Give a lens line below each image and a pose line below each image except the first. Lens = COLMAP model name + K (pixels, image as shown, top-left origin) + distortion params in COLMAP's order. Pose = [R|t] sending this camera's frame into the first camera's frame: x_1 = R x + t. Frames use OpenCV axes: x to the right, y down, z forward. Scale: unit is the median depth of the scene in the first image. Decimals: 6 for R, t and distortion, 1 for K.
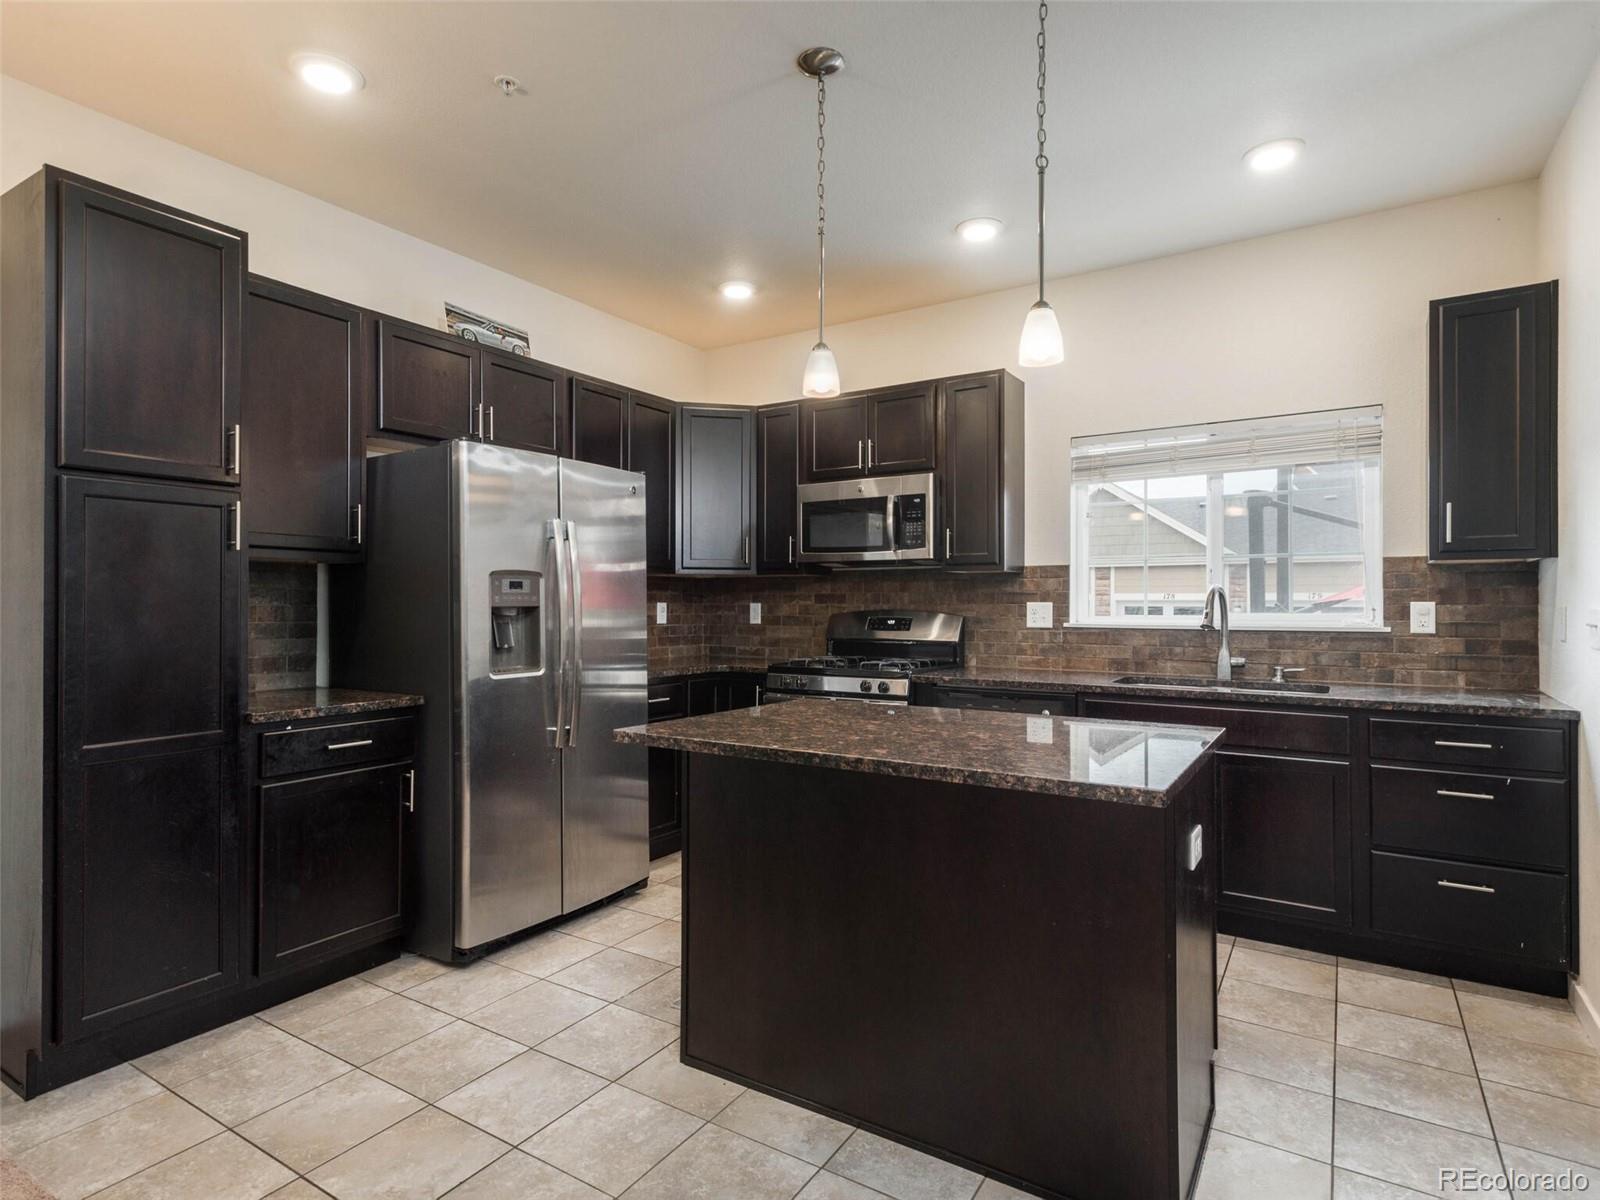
lens RADIAL K [[861.1, 0, 777.6], [0, 861.1, 597.7], [0, 0, 1]] dist [0.020761, -0.000390]
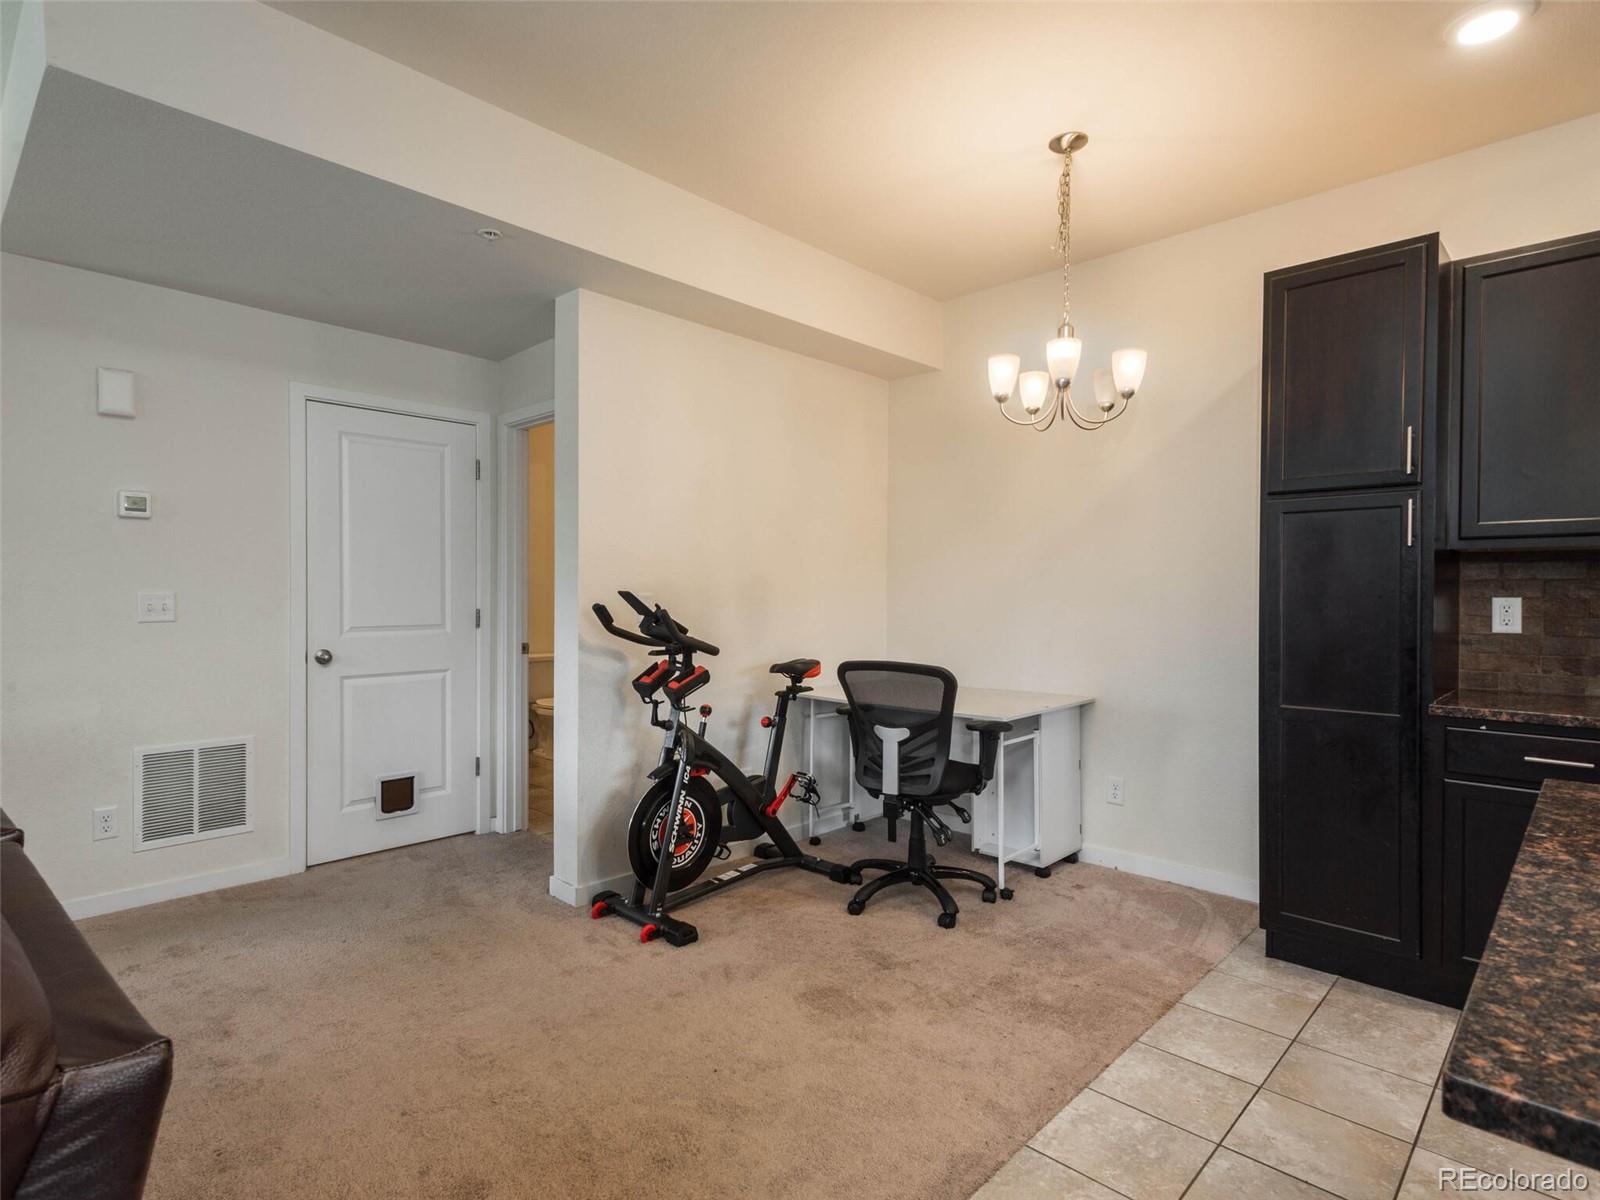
lens RADIAL K [[842.3, 0, 800.0], [0, 842.3, 600.0], [0, 0, 1]] dist [0.024908, -0.009588]
pose [[-0.184201, 0.007346, -0.982861, 0.339747], [0.000475, 0.999973, 0.007385, 0.001950], [0.982888, 0.000893, -0.184200, 0.302743]]
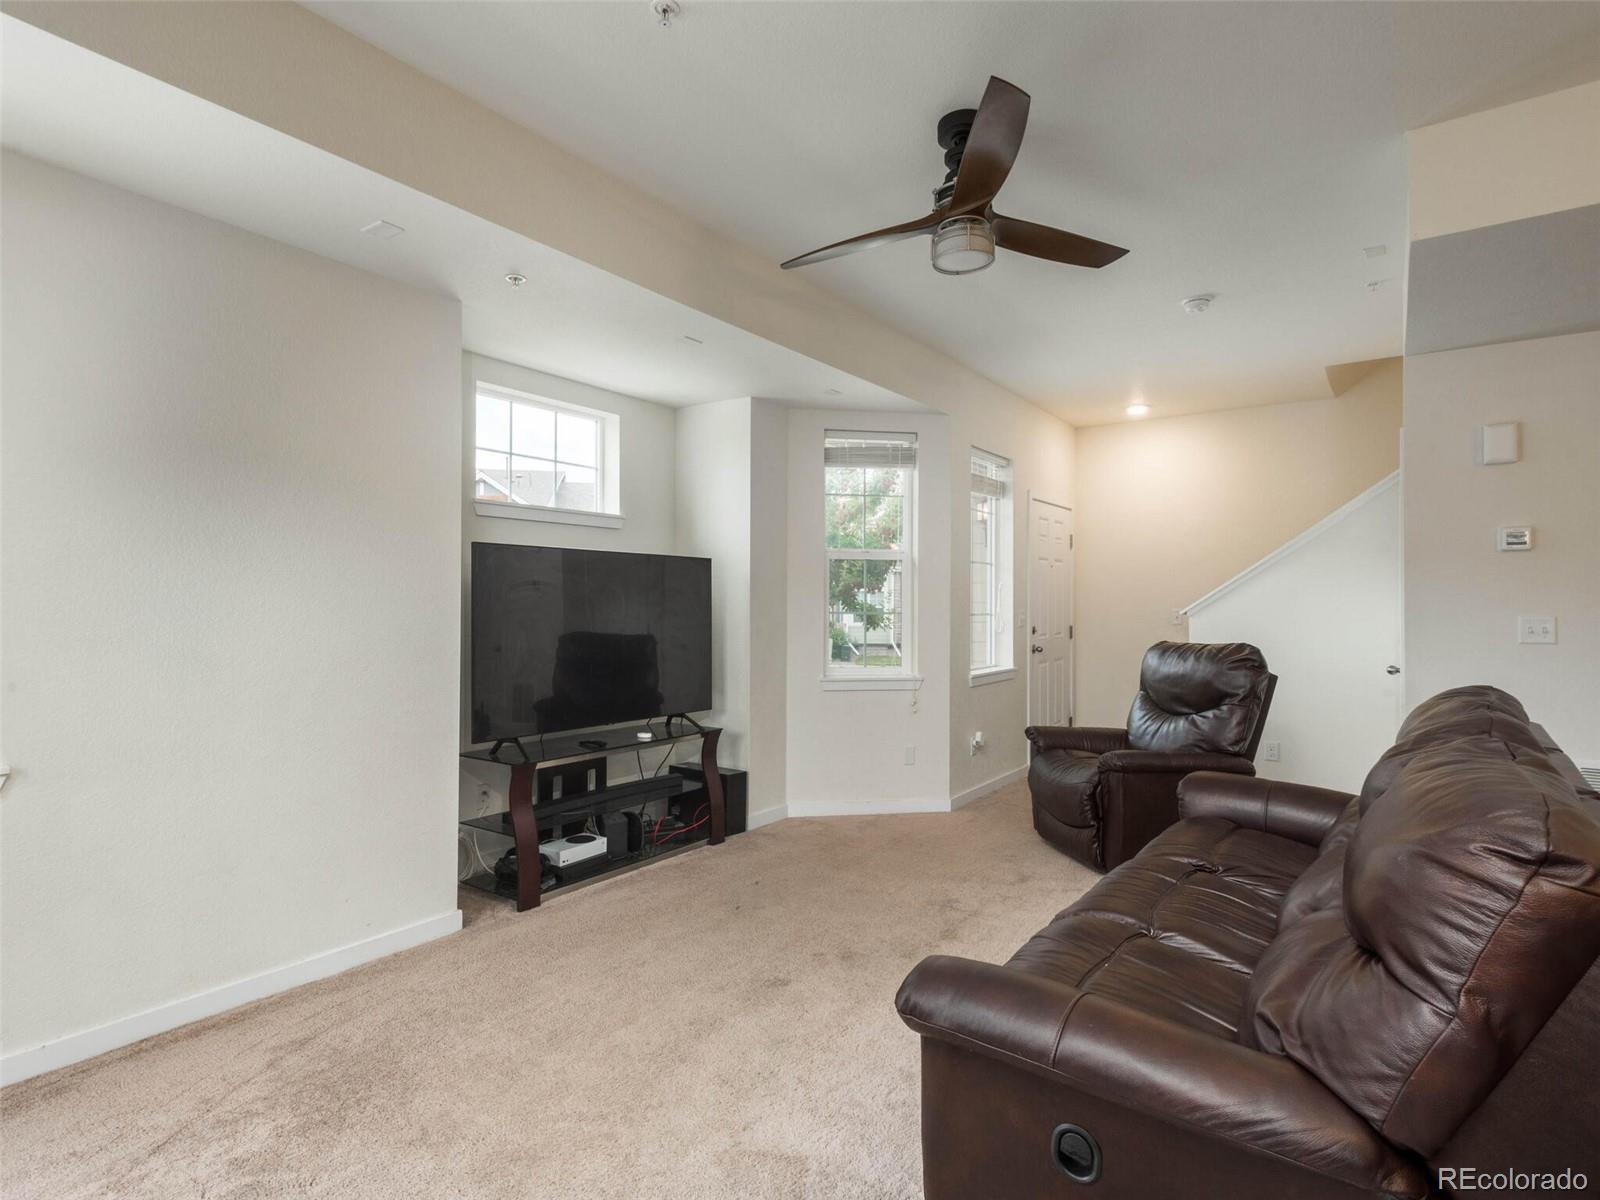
lens RADIAL K [[826.7, 0, 788.3], [0, 826.7, 598.6], [0, 0, 1]] dist [0.004716, -0.000359]
pose [[-0.997980, -0.004767, 0.063351, 0.387871], [-0.005697, 0.999879, -0.014503, -0.001568], [-0.063274, -0.014834, -0.997886, 0.483648]]
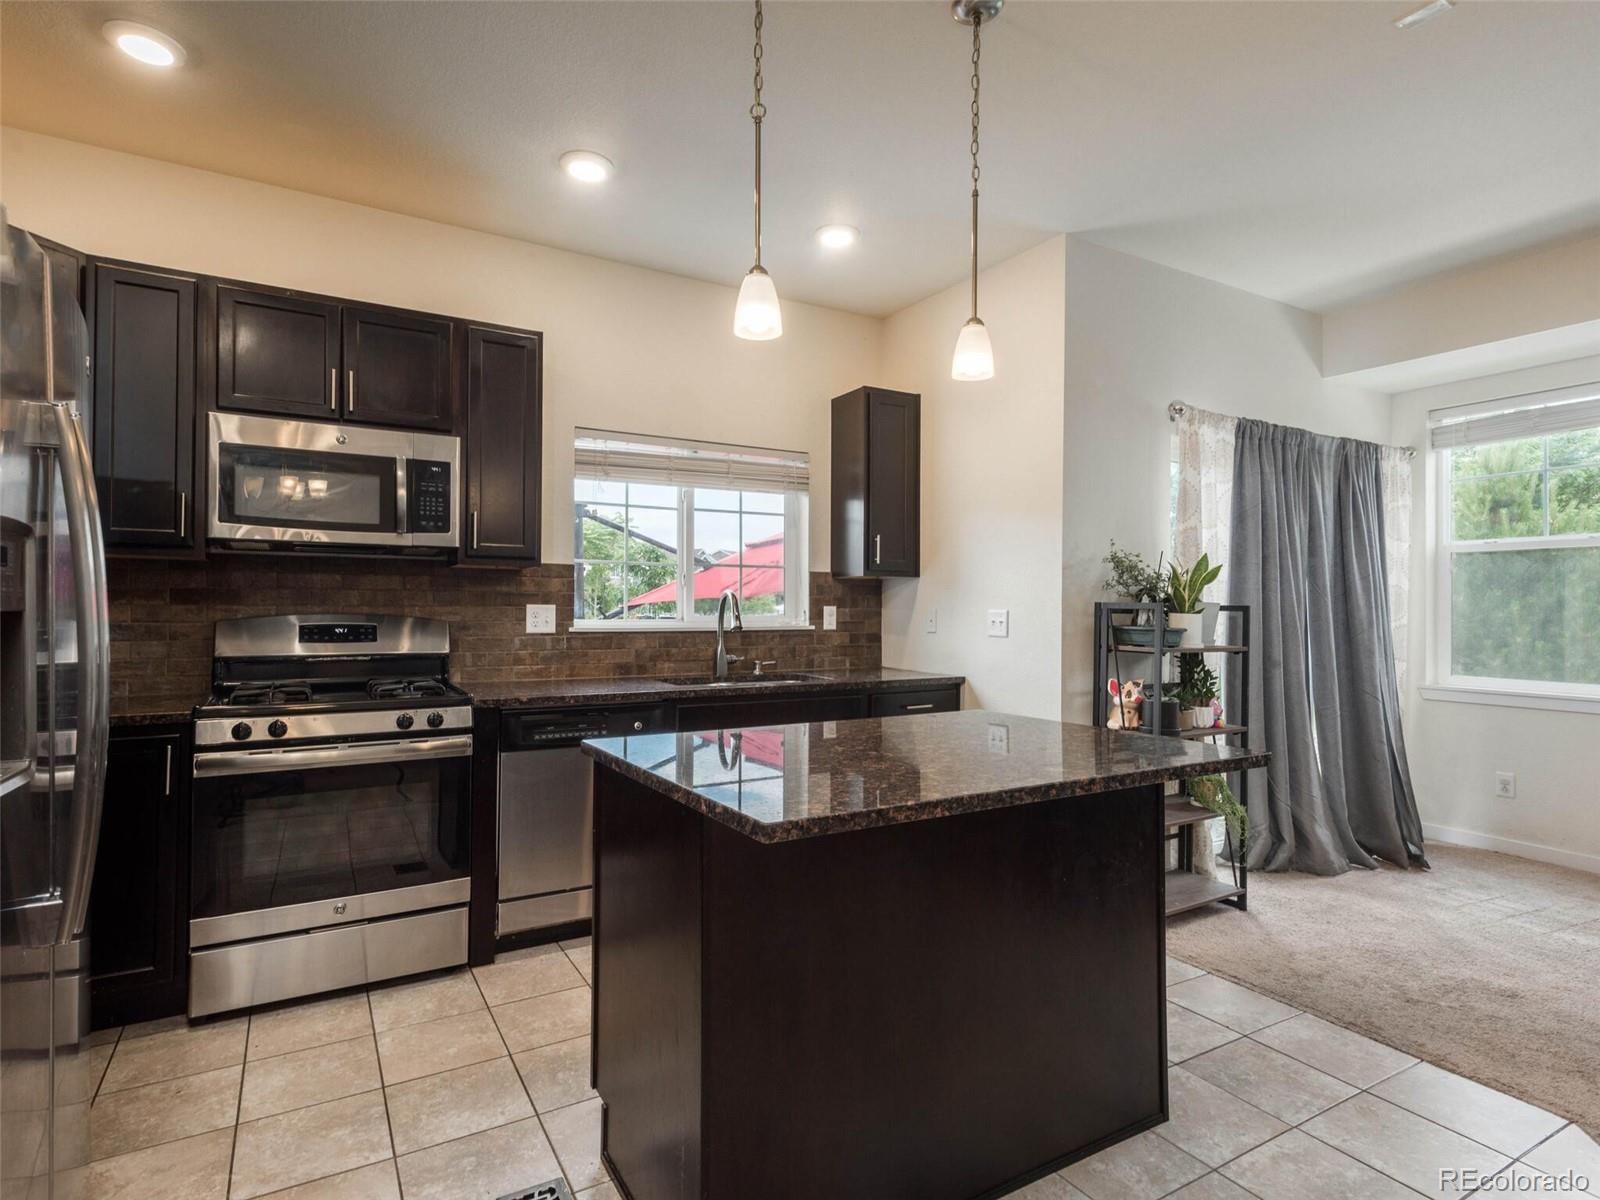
lens RADIAL K [[842.3, 0, 800.0], [0, 842.3, 600.0], [0, 0, 1]] dist [0.024908, -0.009588]
pose [[0.444440, 0.010622, 0.895746, -0.388408], [-0.010856, 0.999920, -0.006471, 0.003558], [-0.895743, -0.006848, 0.444519, 0.408346]]
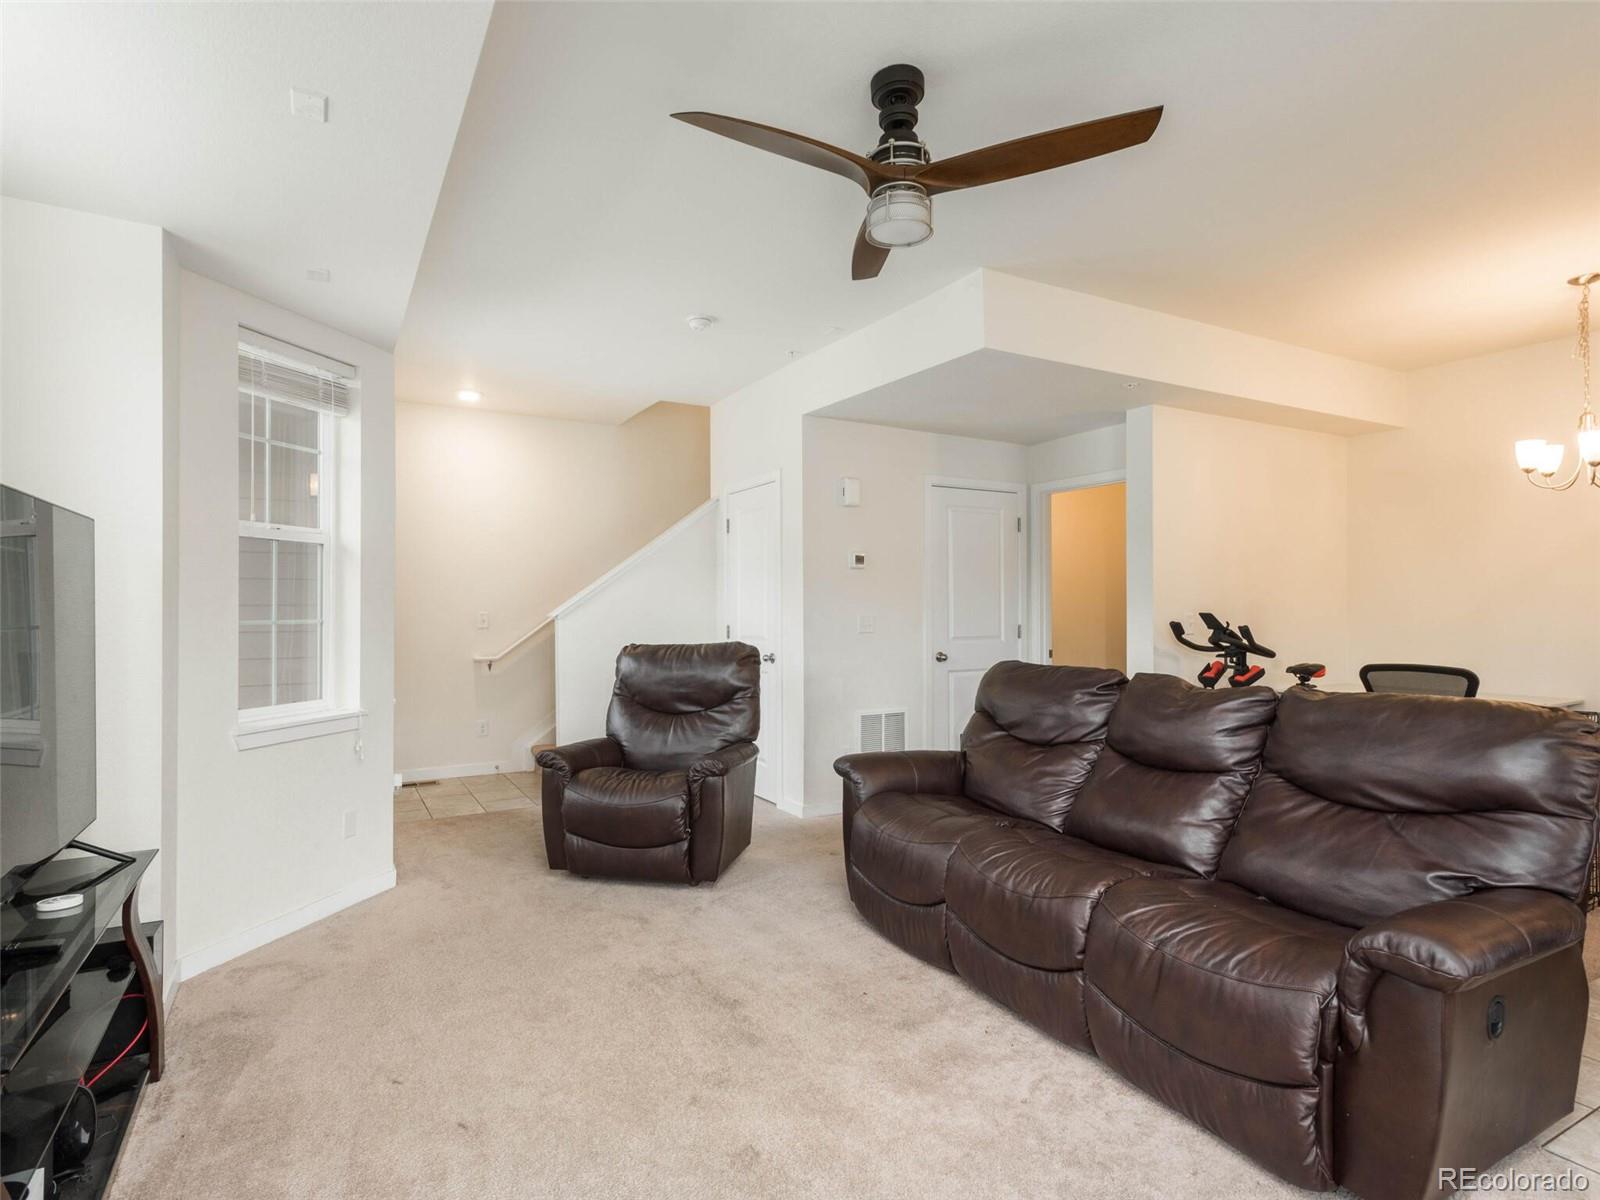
lens RADIAL K [[840.2, 0, 781.5], [0, 840.2, 594.4], [0, 0, 1]] dist [0.009306, 0.000694]
pose [[-0.470684, -0.010929, -0.882234, 0.892091], [0.005654, 0.999865, -0.015402, -0.011912], [0.882284, -0.012238, -0.470559, 0.023064]]
